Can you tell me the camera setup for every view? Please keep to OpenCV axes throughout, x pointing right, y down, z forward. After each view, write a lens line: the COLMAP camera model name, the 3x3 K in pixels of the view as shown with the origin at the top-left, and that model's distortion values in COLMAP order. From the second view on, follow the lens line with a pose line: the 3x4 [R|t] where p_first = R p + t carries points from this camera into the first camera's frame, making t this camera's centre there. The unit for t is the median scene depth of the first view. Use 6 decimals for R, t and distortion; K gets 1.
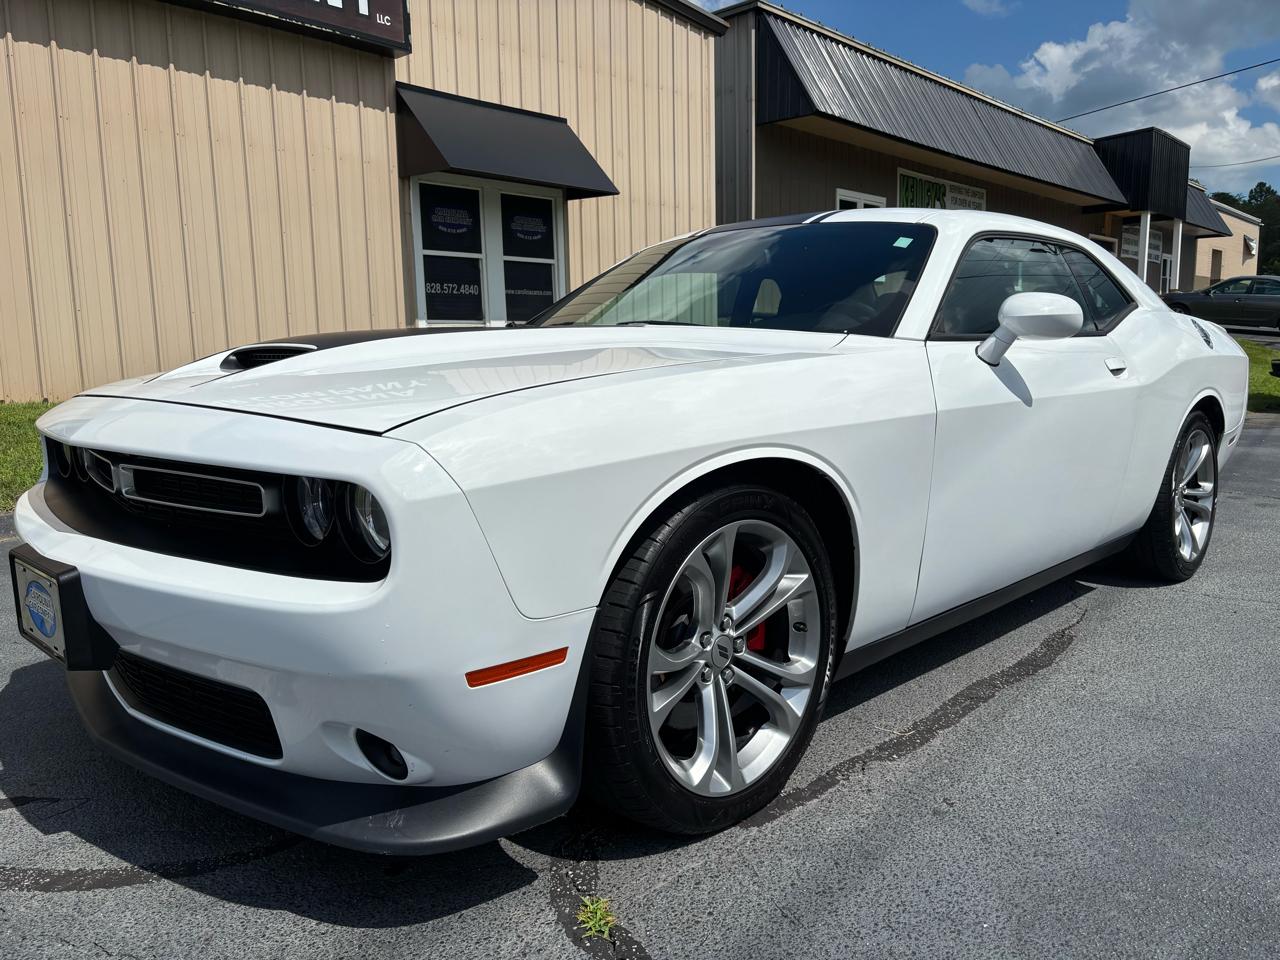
lens RADIAL K [[944.2, 0, 647.2], [0, 944.2, 476.7], [0, 0, 1]] dist [0.035301, -0.050951]
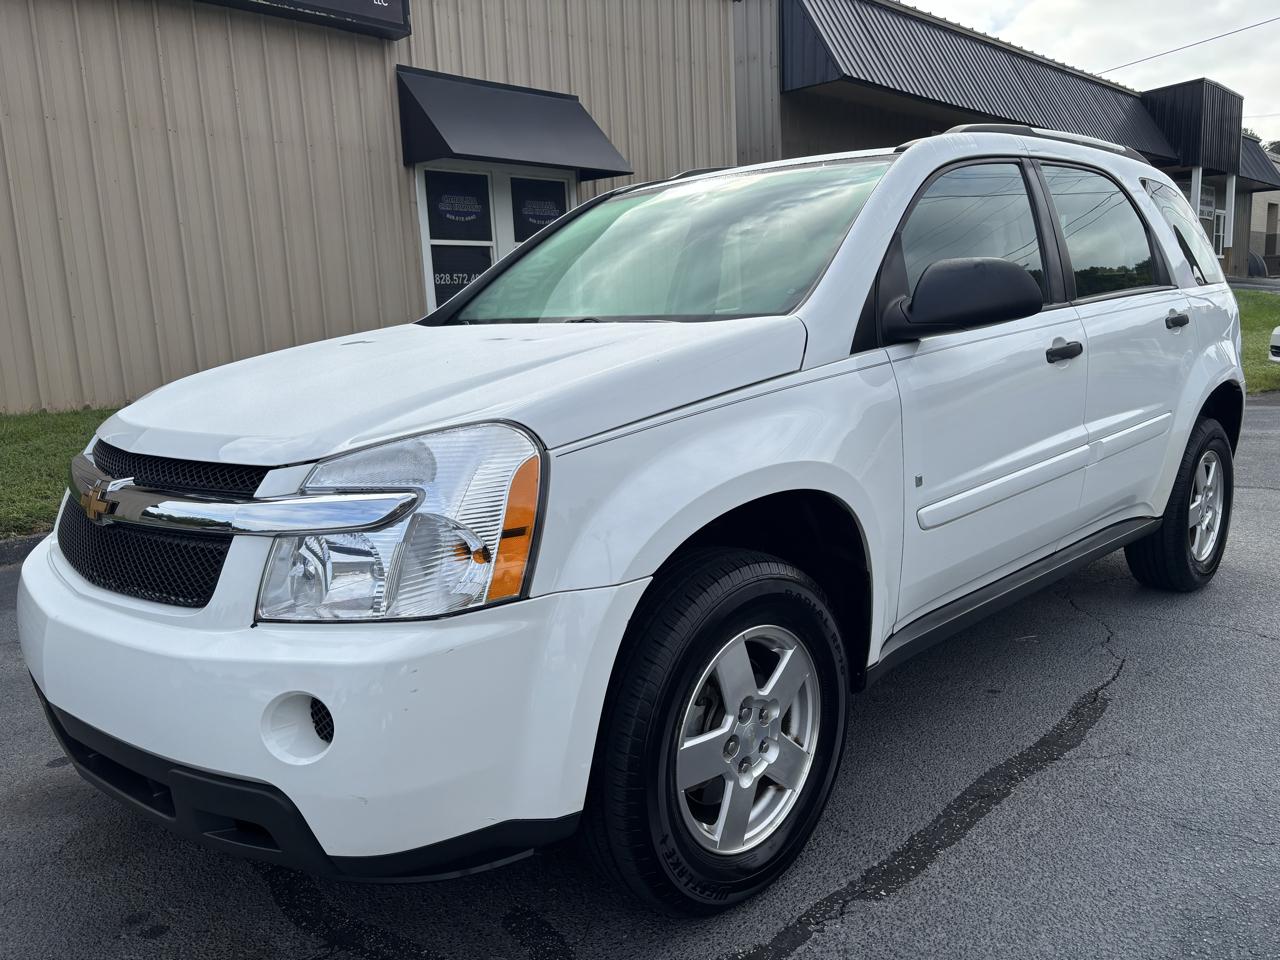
lens RADIAL K [[941.8, 0, 643.7], [0, 941.8, 474.8], [0, 0, 1]] dist [0.053346, -0.074506]
pose [[0.998769, -0.018976, -0.045829, 0.020297], [0.020282, 0.999397, 0.028193, -0.021329], [0.045266, -0.029088, 0.998551, 0.034703]]
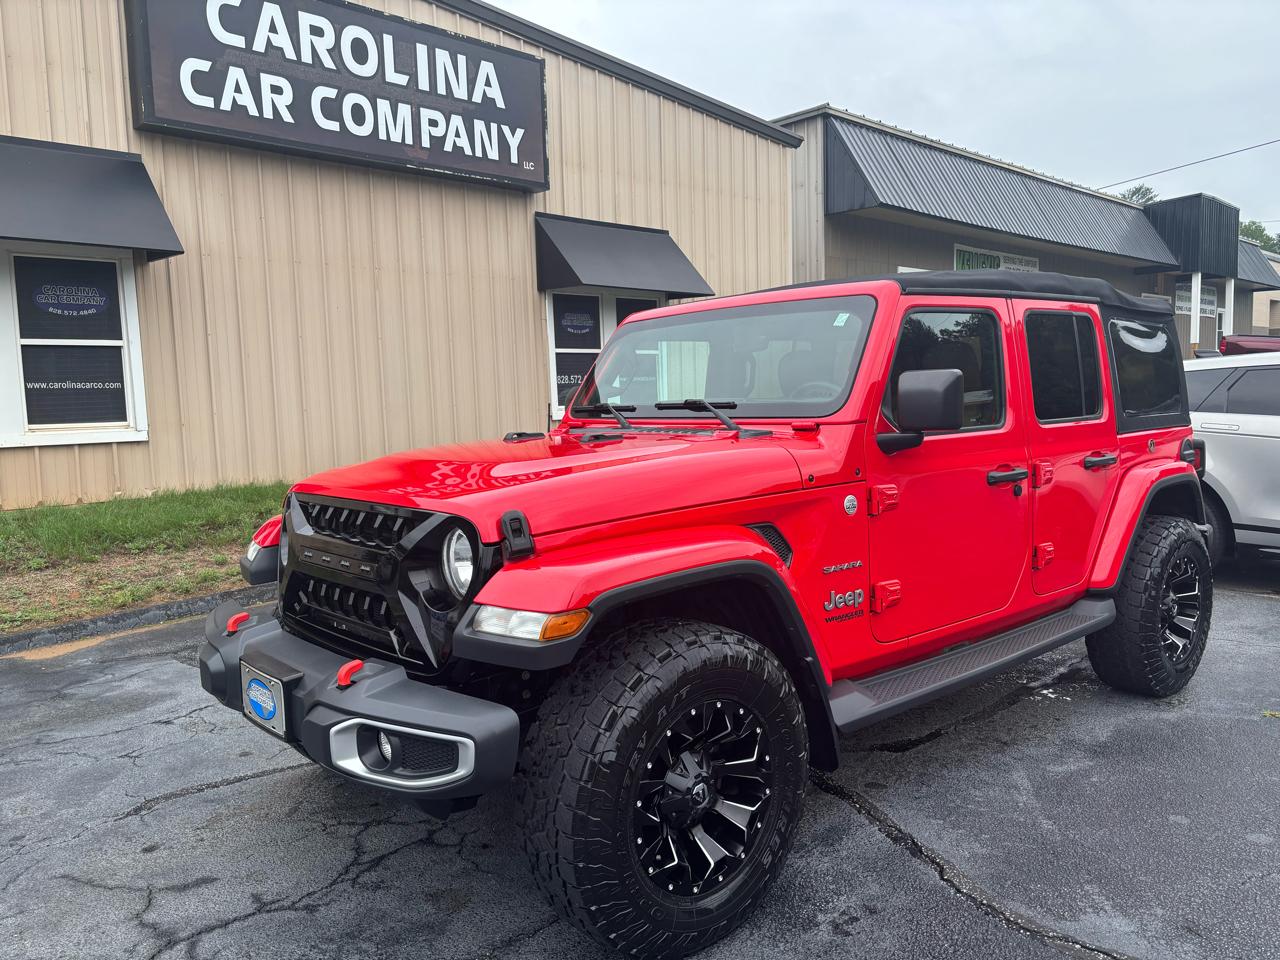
lens RADIAL K [[954.6, 0, 640.0], [0, 954.6, 480.0], [0, 0, 1]] dist [-0.028985, 0.056509]
pose [[0.998065, -0.005909, -0.061890, -0.053563], [0.003137, 0.998992, -0.044790, -0.017855], [0.062093, 0.044509, 0.997077, -0.176734]]
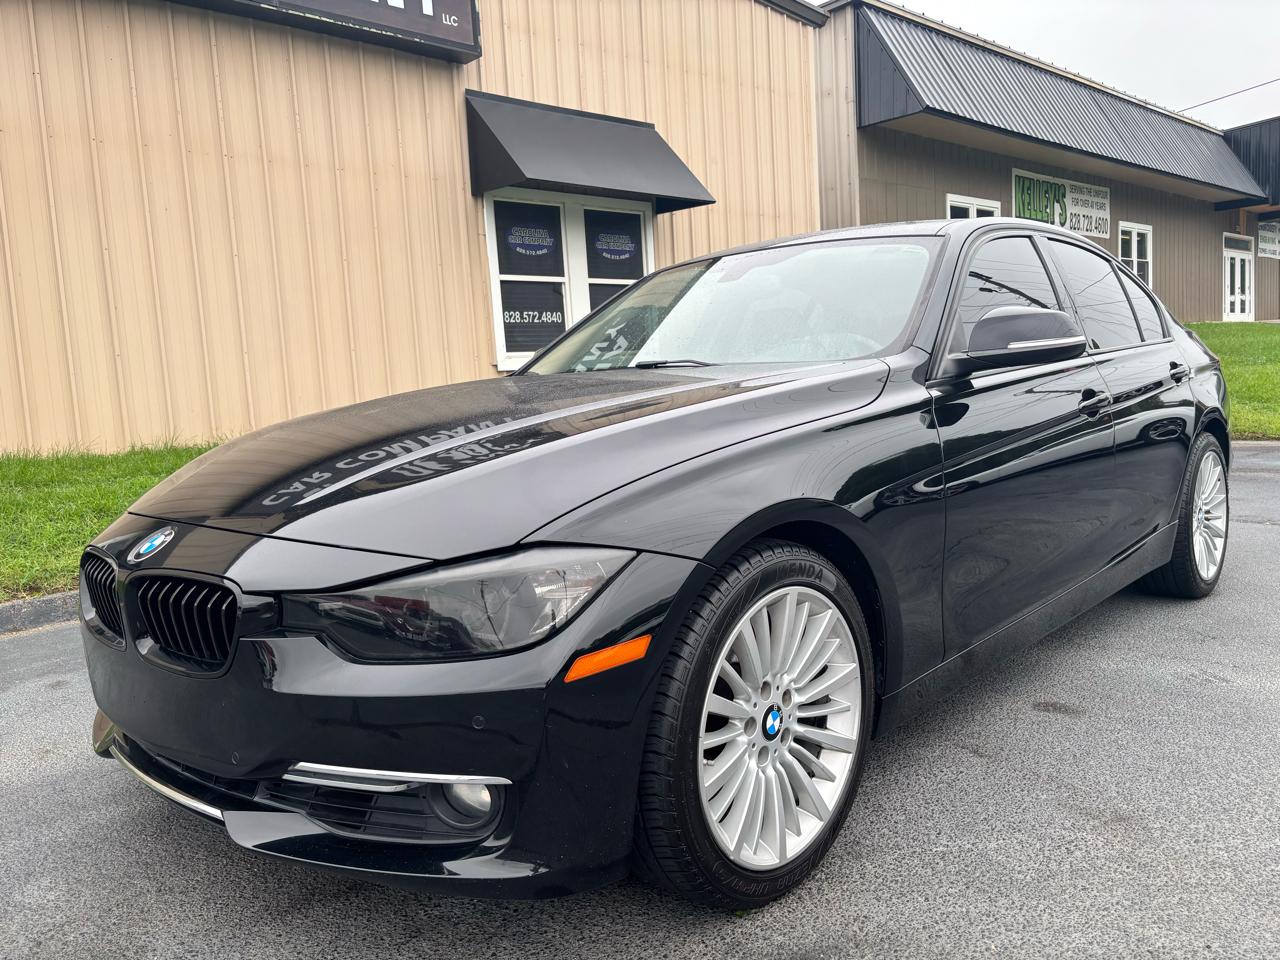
lens RADIAL K [[941.8, 0, 643.7], [0, 941.8, 474.8], [0, 0, 1]] dist [0.053346, -0.074506]
pose [[0.994915, -0.029592, -0.096275, -0.019616], [0.026270, 0.999021, -0.035594, -0.014175], [0.097234, 0.032883, 0.994718, 0.124744]]
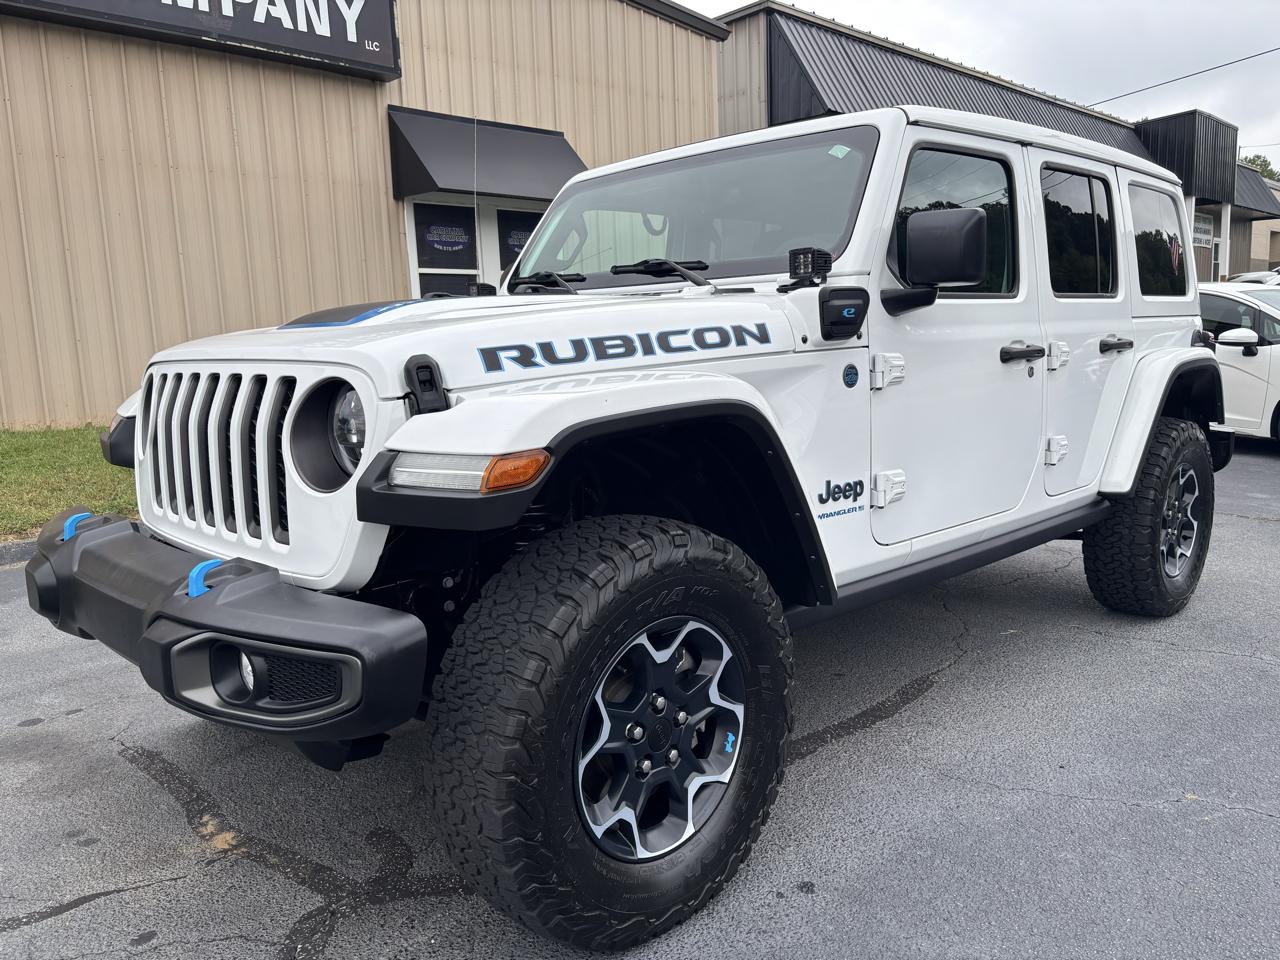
lens RADIAL K [[941.8, 0, 643.7], [0, 941.8, 474.8], [0, 0, 1]] dist [0.053346, -0.074506]
pose [[0.998100, -0.012937, -0.060240, 0.061642], [0.013209, 0.999904, 0.004117, -0.017525], [0.060181, -0.004905, 0.998175, -0.004381]]
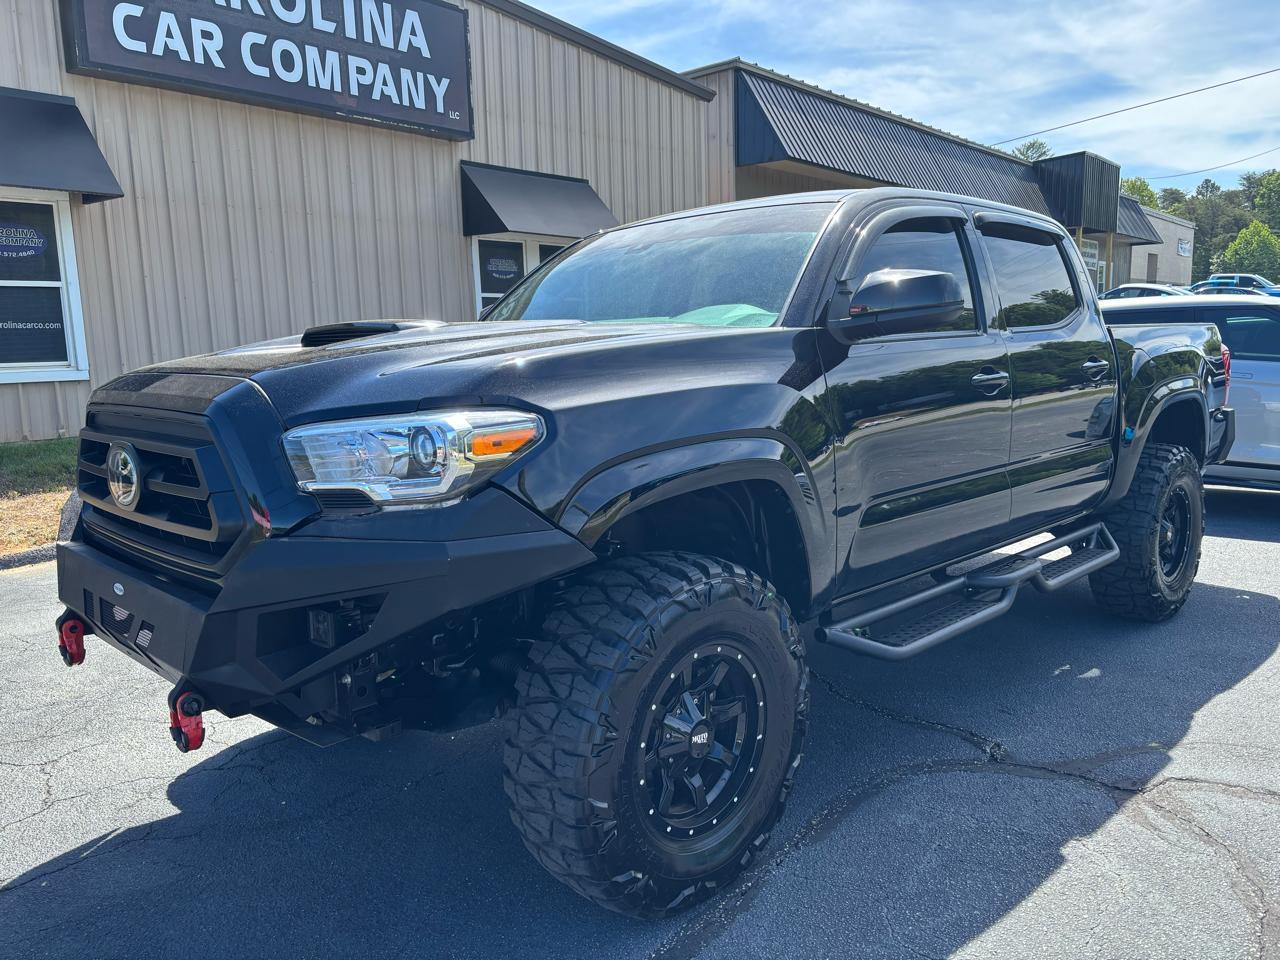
lens RADIAL K [[952.8, 0, 652.2], [0, 952.8, 477.6], [0, 0, 1]] dist [0.042719, -0.065145]
pose [[0.998977, -0.015317, 0.042539, -0.066720], [0.015086, 0.999870, 0.005738, -0.000136], [-0.042621, -0.005091, 0.999078, -0.260724]]
